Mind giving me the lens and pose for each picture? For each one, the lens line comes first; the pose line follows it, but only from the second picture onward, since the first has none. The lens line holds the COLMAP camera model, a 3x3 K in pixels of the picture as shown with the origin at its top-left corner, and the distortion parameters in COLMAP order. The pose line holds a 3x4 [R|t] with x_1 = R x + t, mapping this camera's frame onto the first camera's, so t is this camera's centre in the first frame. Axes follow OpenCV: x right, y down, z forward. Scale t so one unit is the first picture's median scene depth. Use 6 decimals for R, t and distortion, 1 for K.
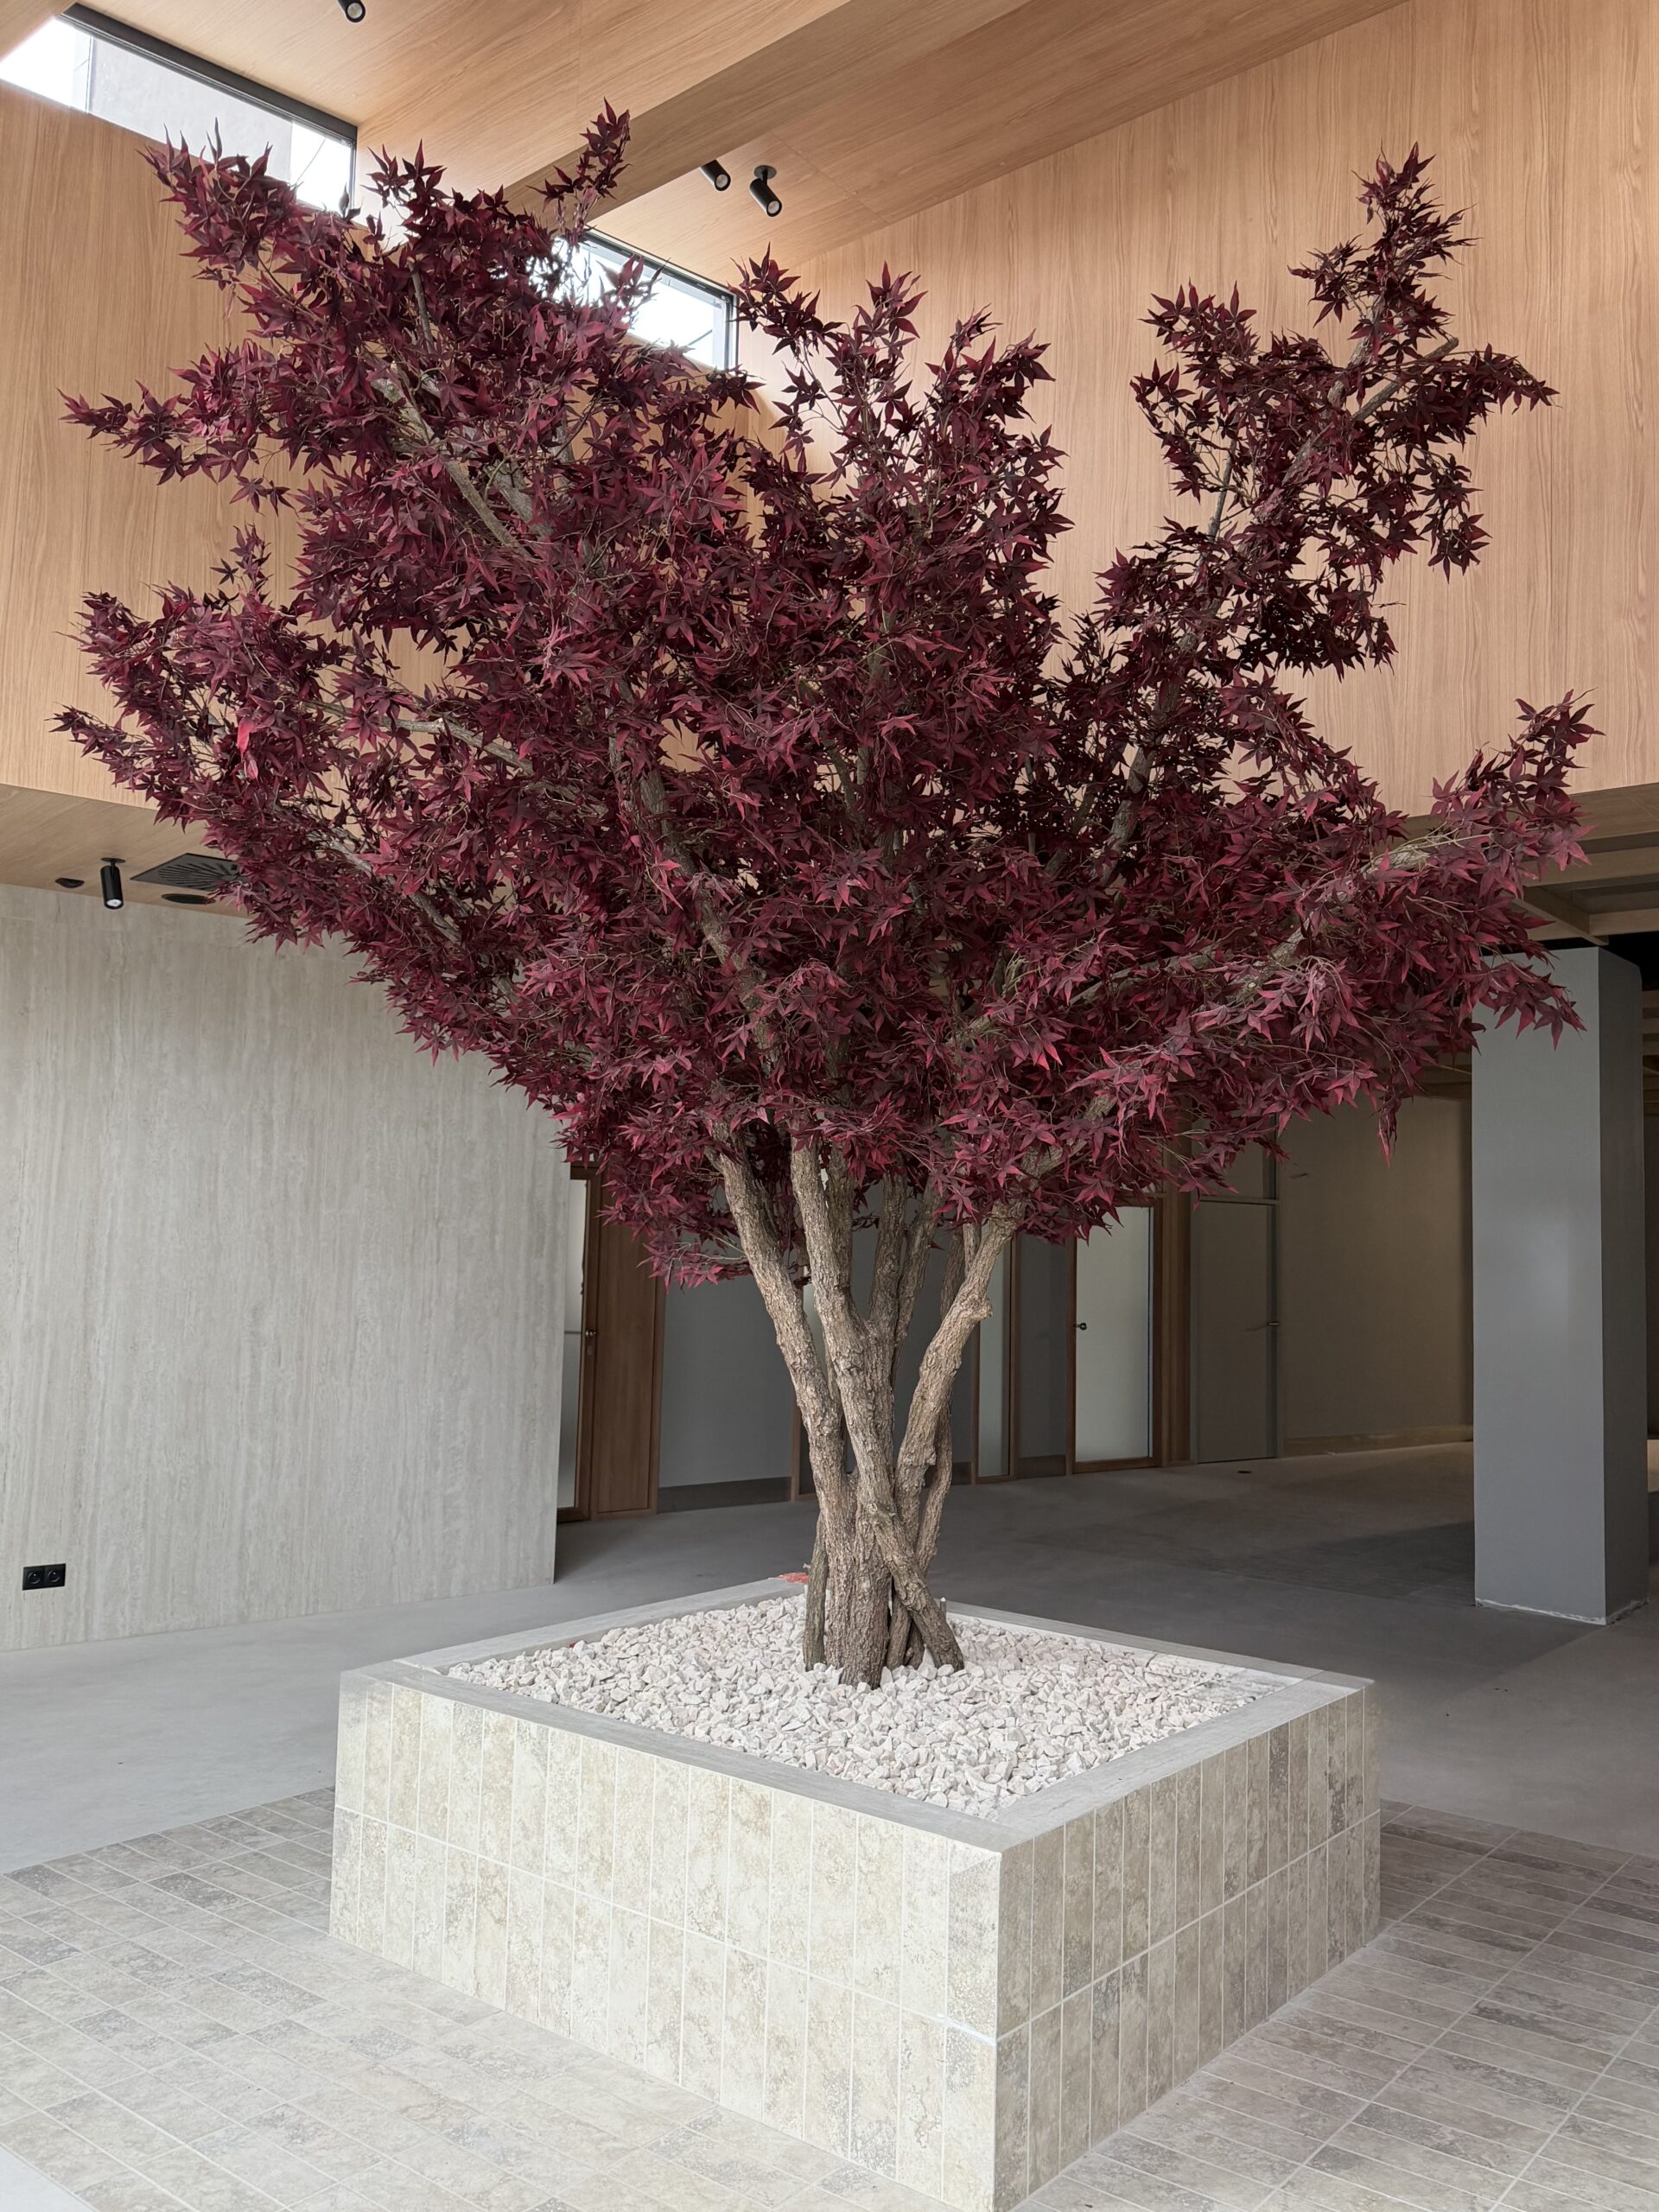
lens RADIAL K [[1741.9, 0, 828.4], [0, 1741.9, 1119.1], [0, 0, 1]] dist [0.036957, -0.049927]
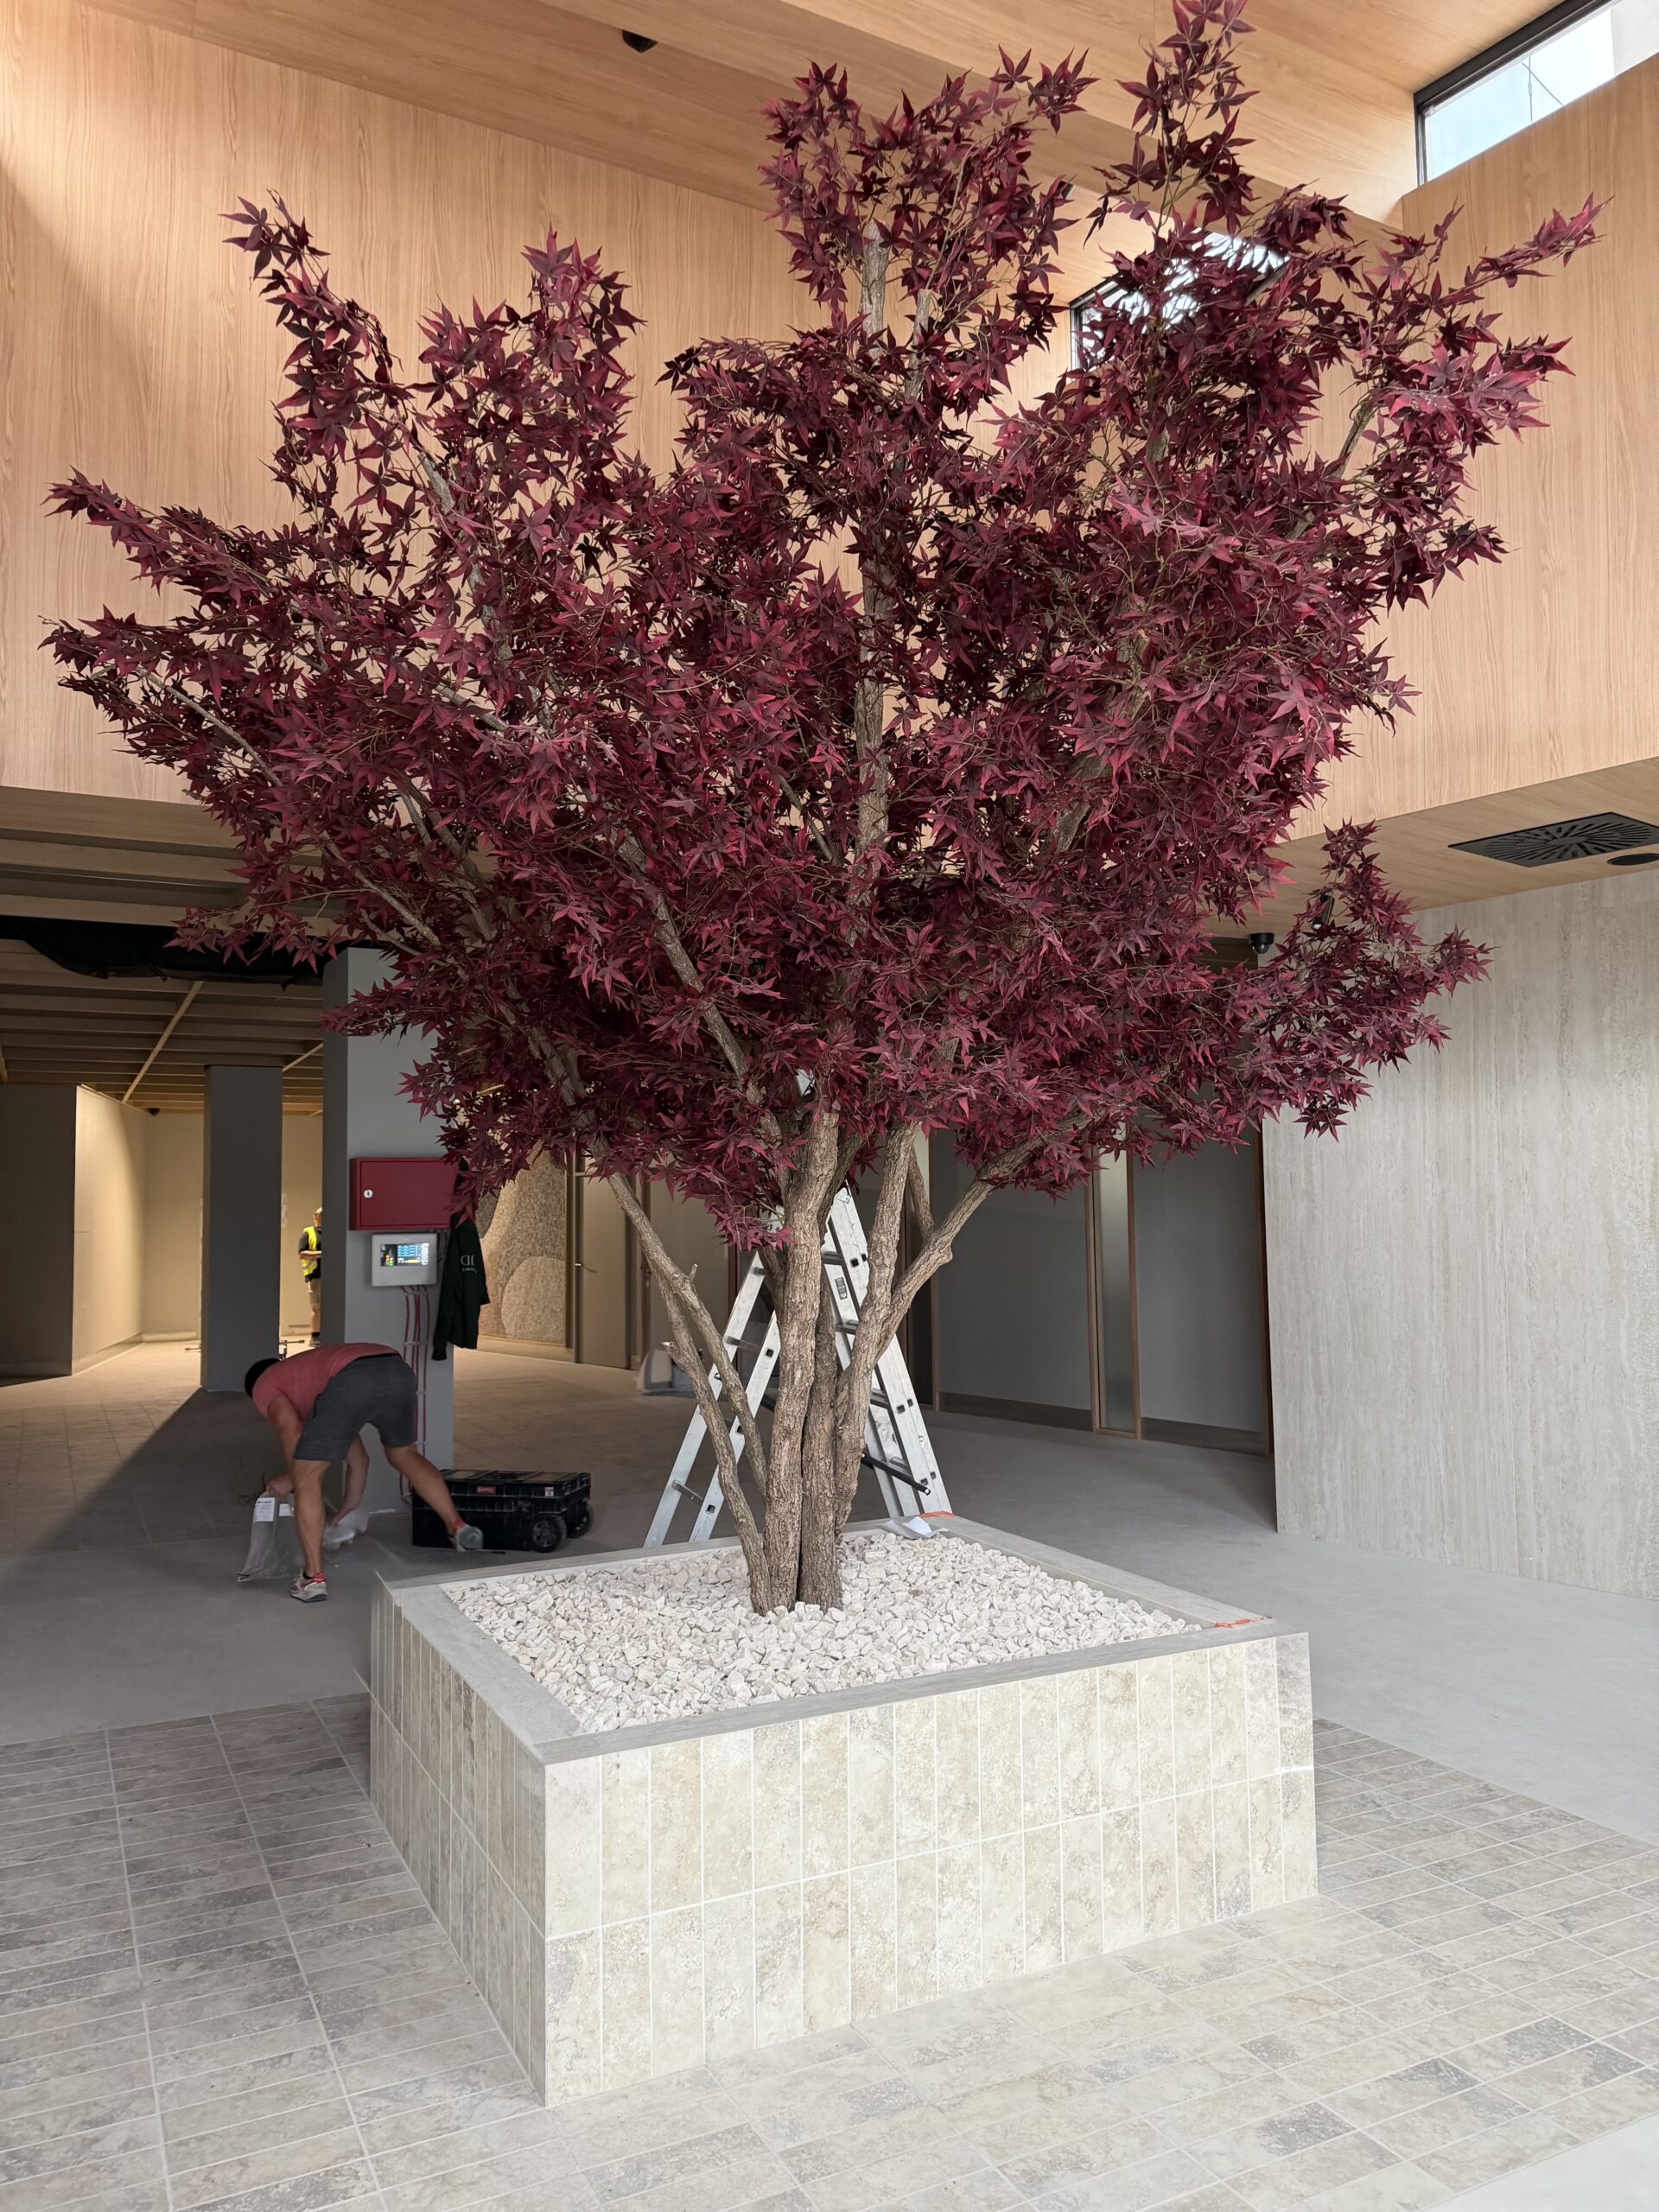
lens RADIAL K [[1558.8, 0, 836.7], [0, 1558.8, 1121.4], [0, 0, 1]] dist [0.030123, -0.036377]
pose [[0.412738, 0.026251, 0.910471, -0.989169], [-0.044828, 0.998959, -0.008481, 0.033781], [-0.909746, -0.037314, 0.413485, 0.693485]]
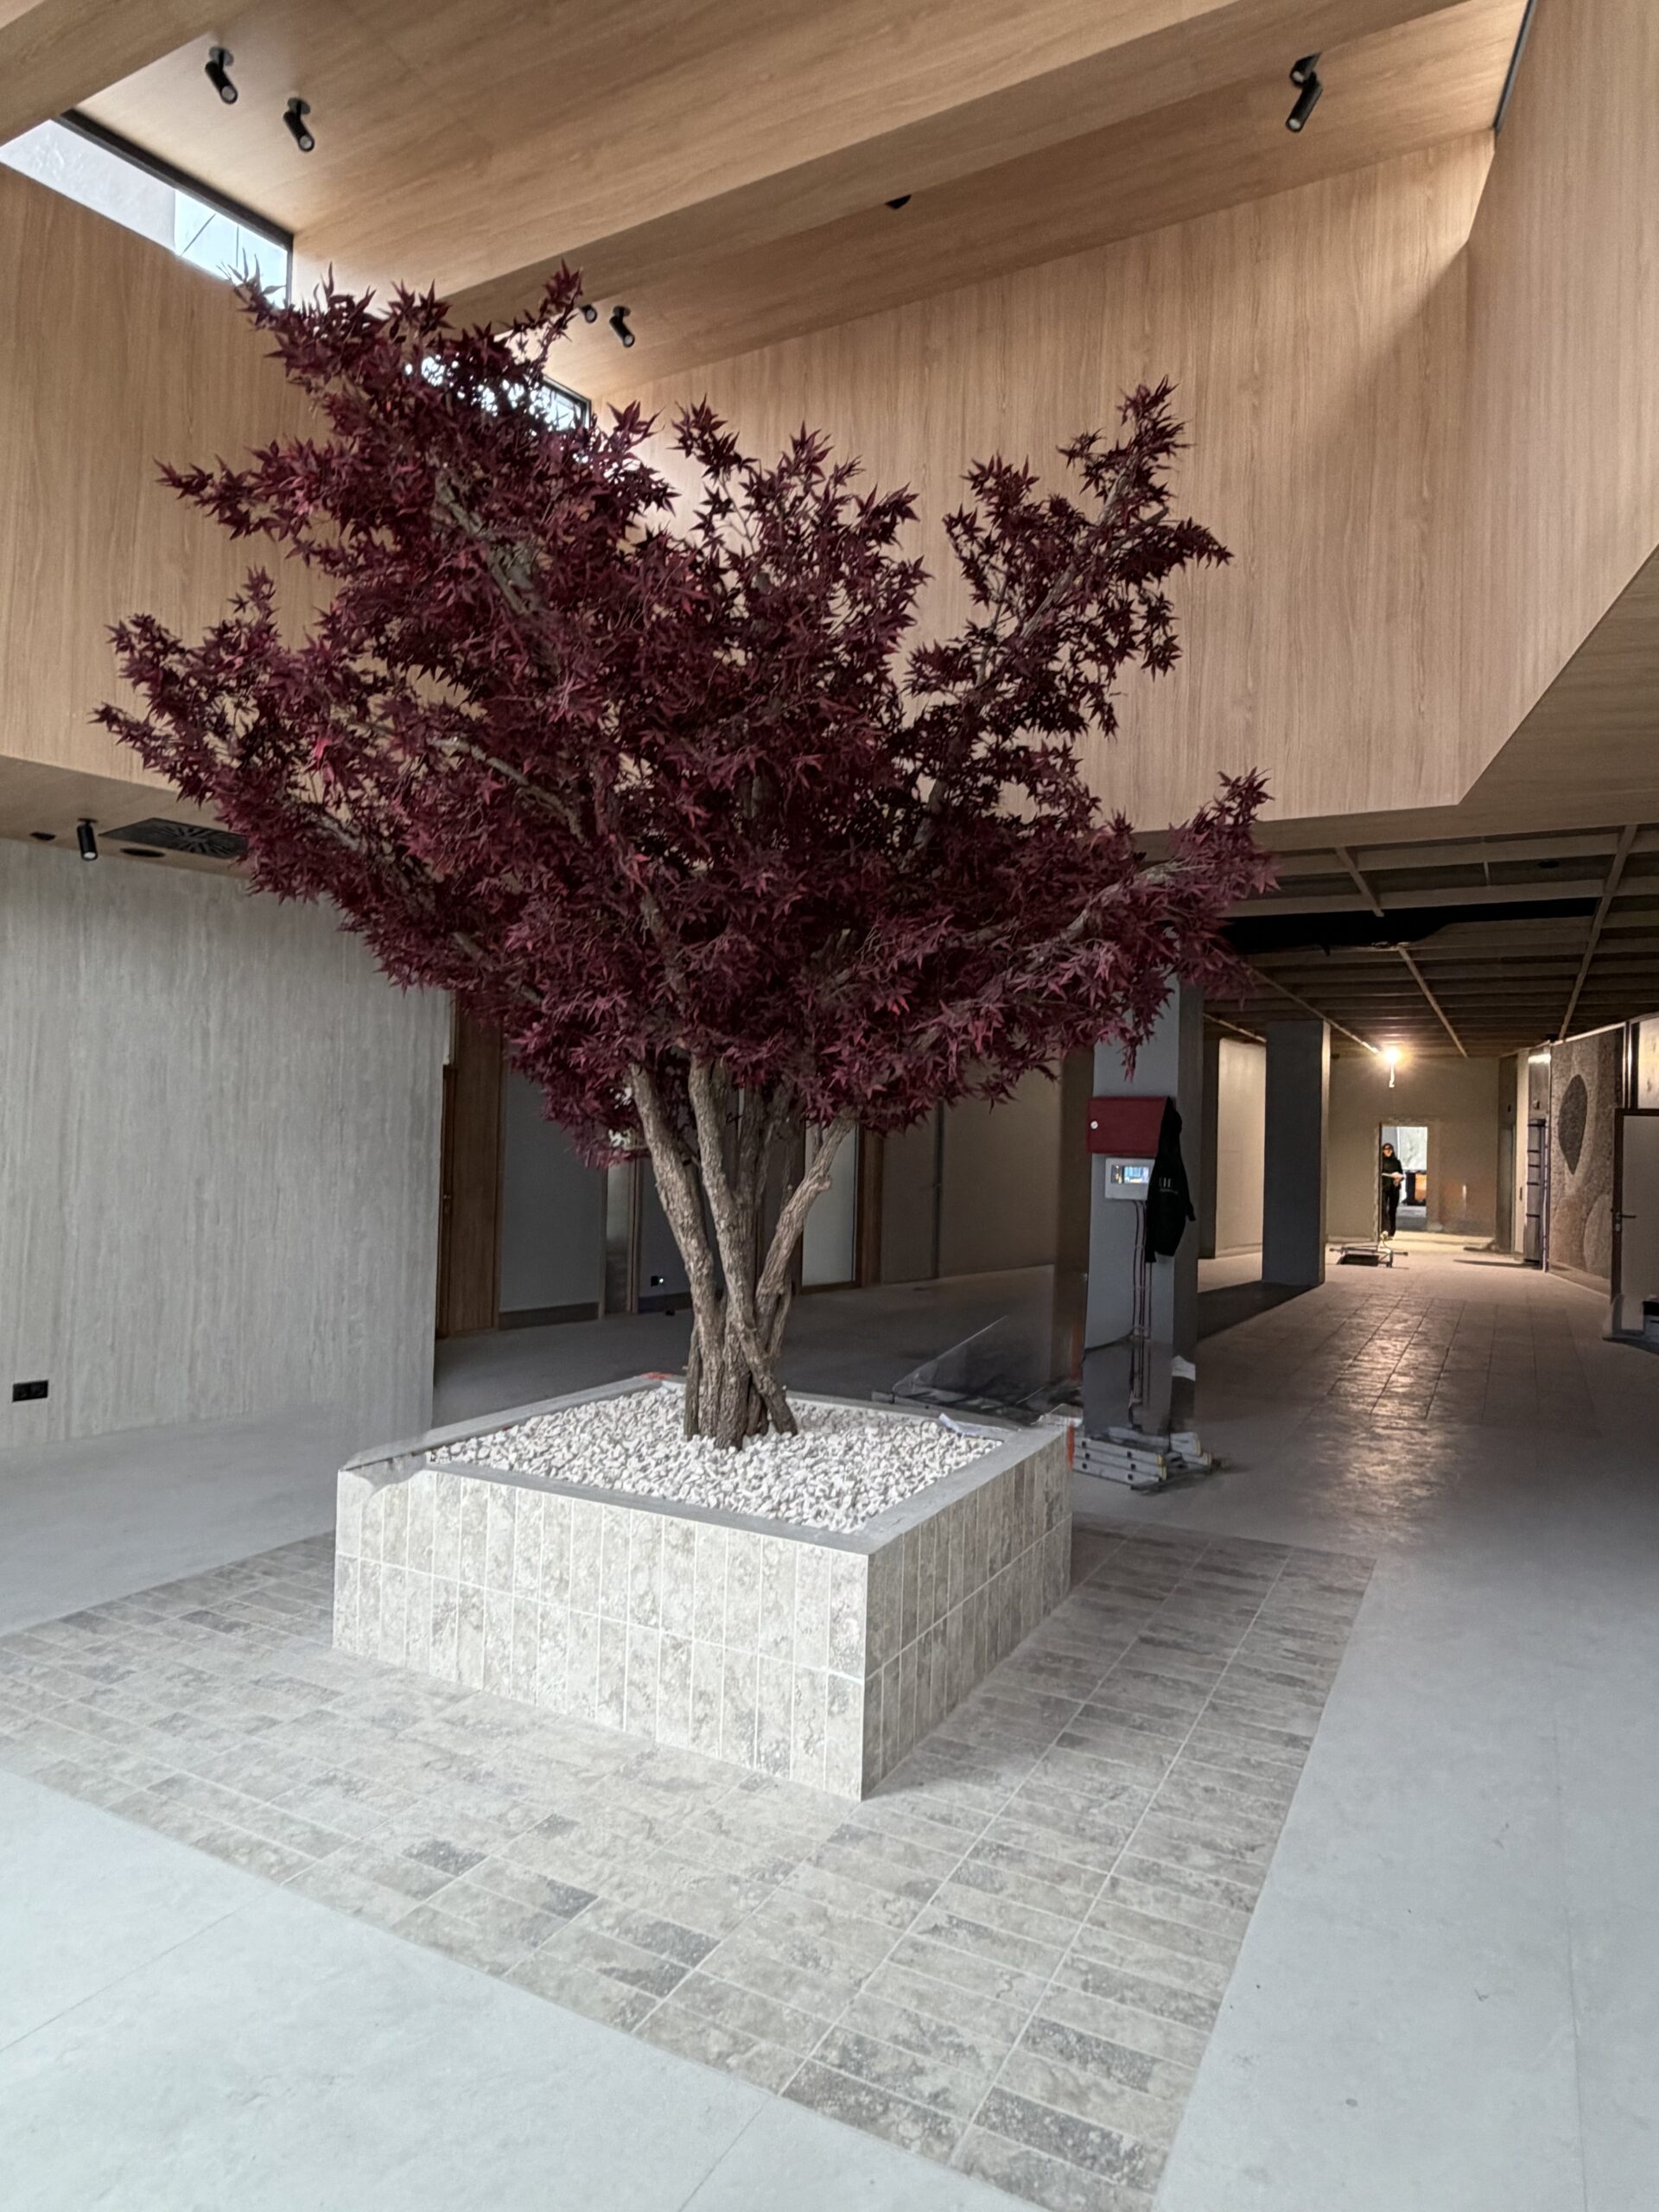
lens RADIAL K [[1296.9, 0, 829.6], [0, 1296.9, 1109.5], [0, 0, 1]] dist [-0.000272, 0.000789]
pose [[0.981787, 0.005733, 0.189897, -0.115469], [-0.017205, 0.998120, 0.058818, -0.011690], [-0.189202, -0.061014, 0.980041, -0.022599]]
